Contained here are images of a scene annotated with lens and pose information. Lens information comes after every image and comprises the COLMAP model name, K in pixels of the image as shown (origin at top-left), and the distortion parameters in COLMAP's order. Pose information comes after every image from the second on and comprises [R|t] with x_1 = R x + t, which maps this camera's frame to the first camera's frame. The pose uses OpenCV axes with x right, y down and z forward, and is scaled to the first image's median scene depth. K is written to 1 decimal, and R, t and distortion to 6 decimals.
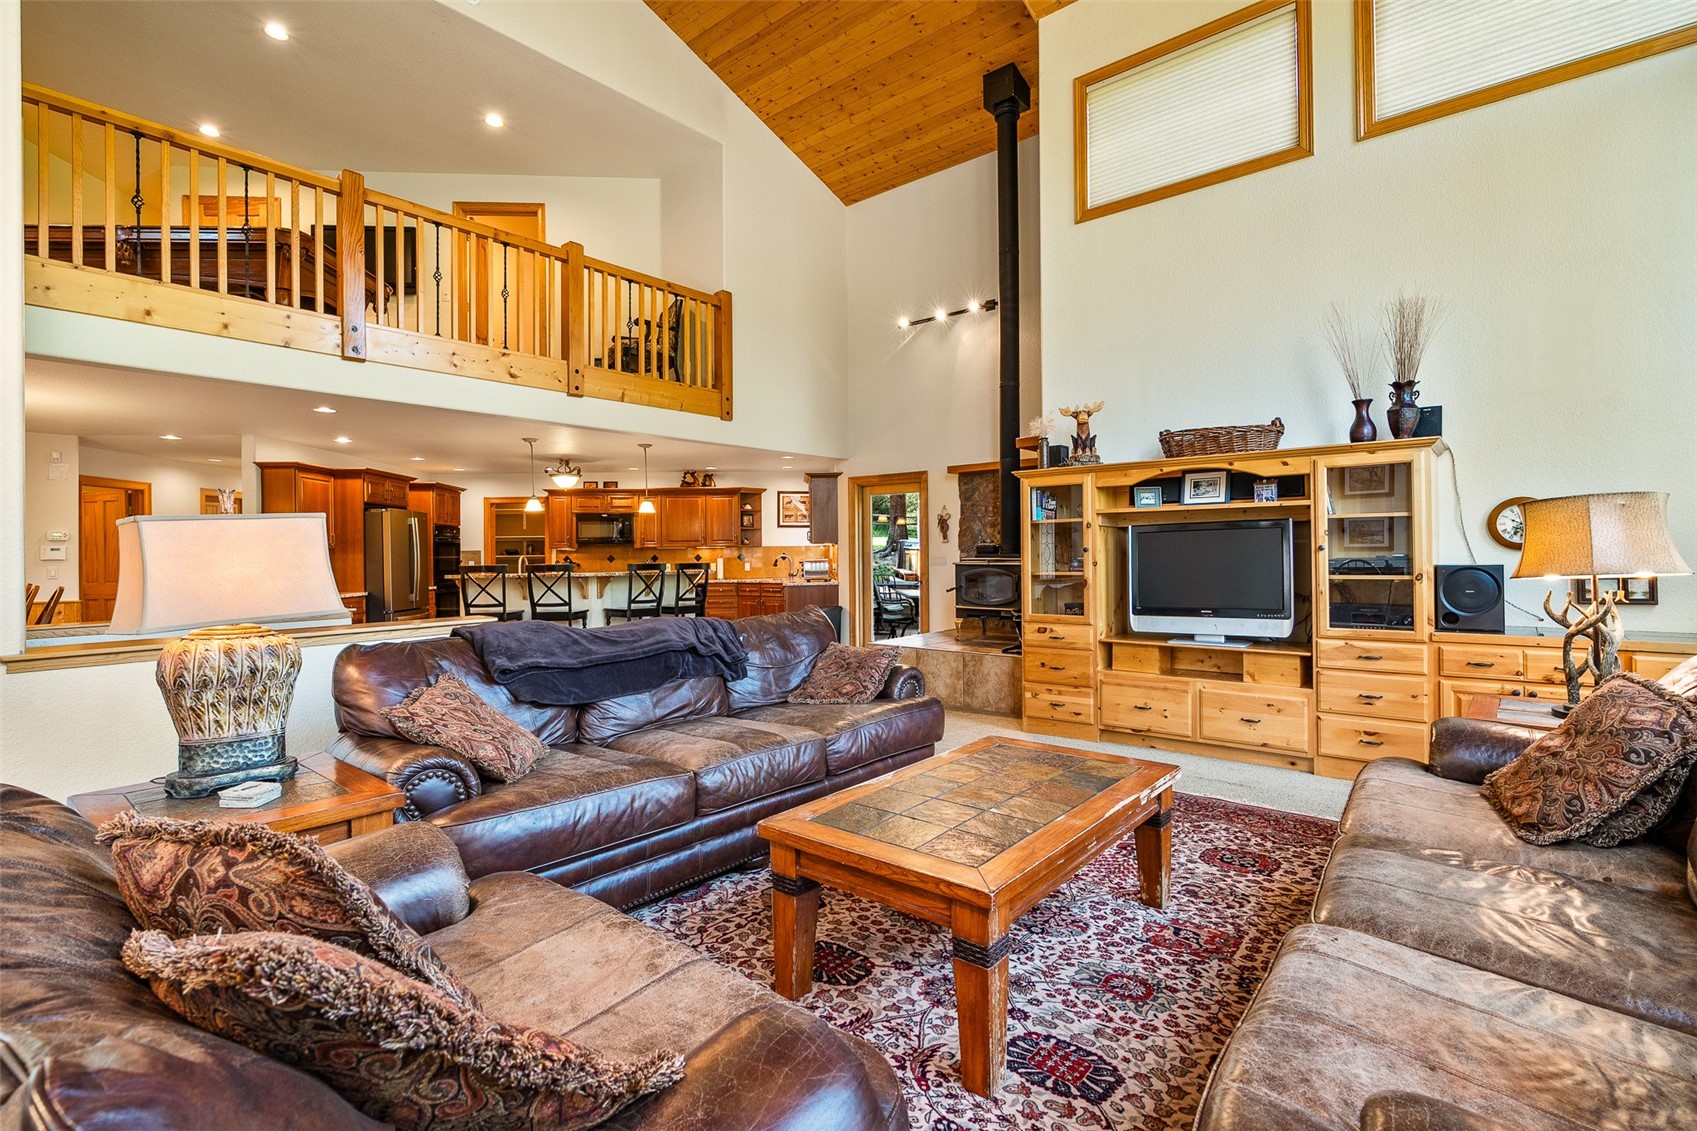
lens RADIAL K [[758.8, 0, 850.8], [0, 758.8, 559.9], [0, 0, 1]] dist [-0.001977, 0.000151]
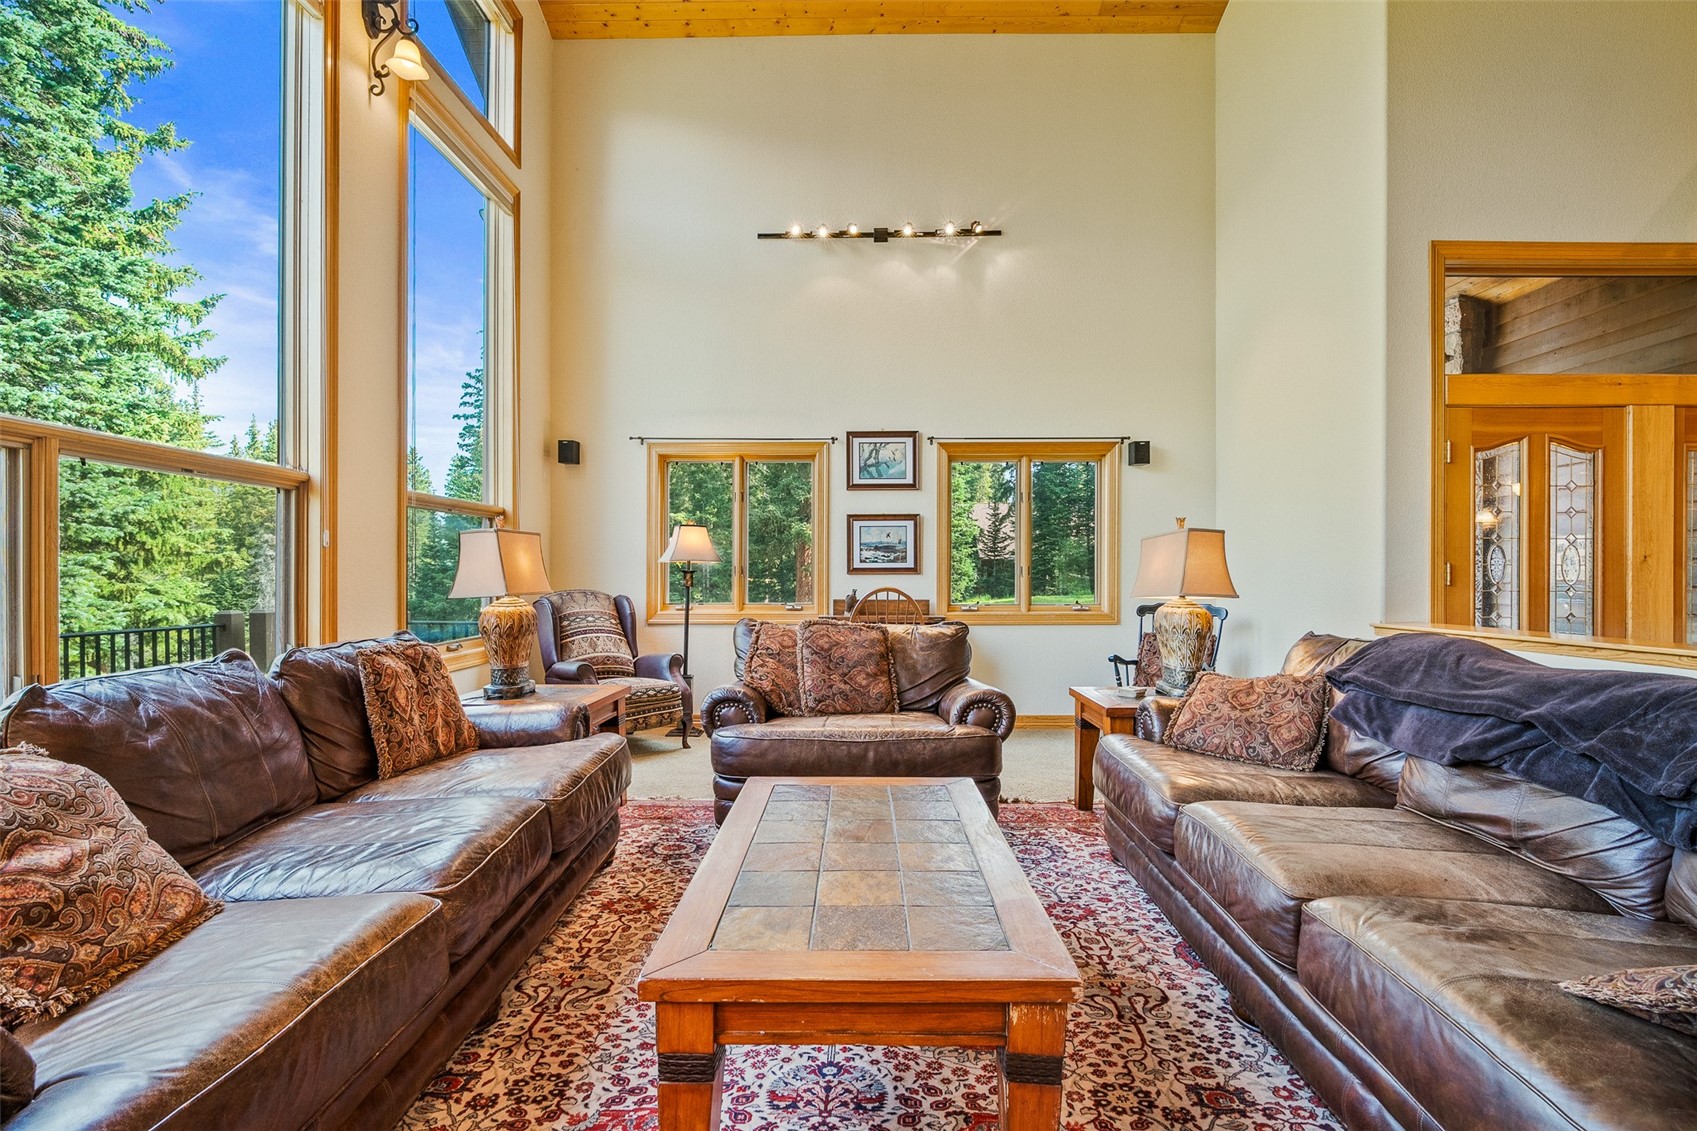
lens RADIAL K [[758.8, 0, 850.8], [0, 758.8, 559.9], [0, 0, 1]] dist [-0.001977, 0.000151]
pose [[-0.763092, 0.000048, -0.646290, 0.714726], [-0.000388, 1.000000, 0.000532, 0.005411], [0.646290, 0.000656, -0.763092, 1.609984]]
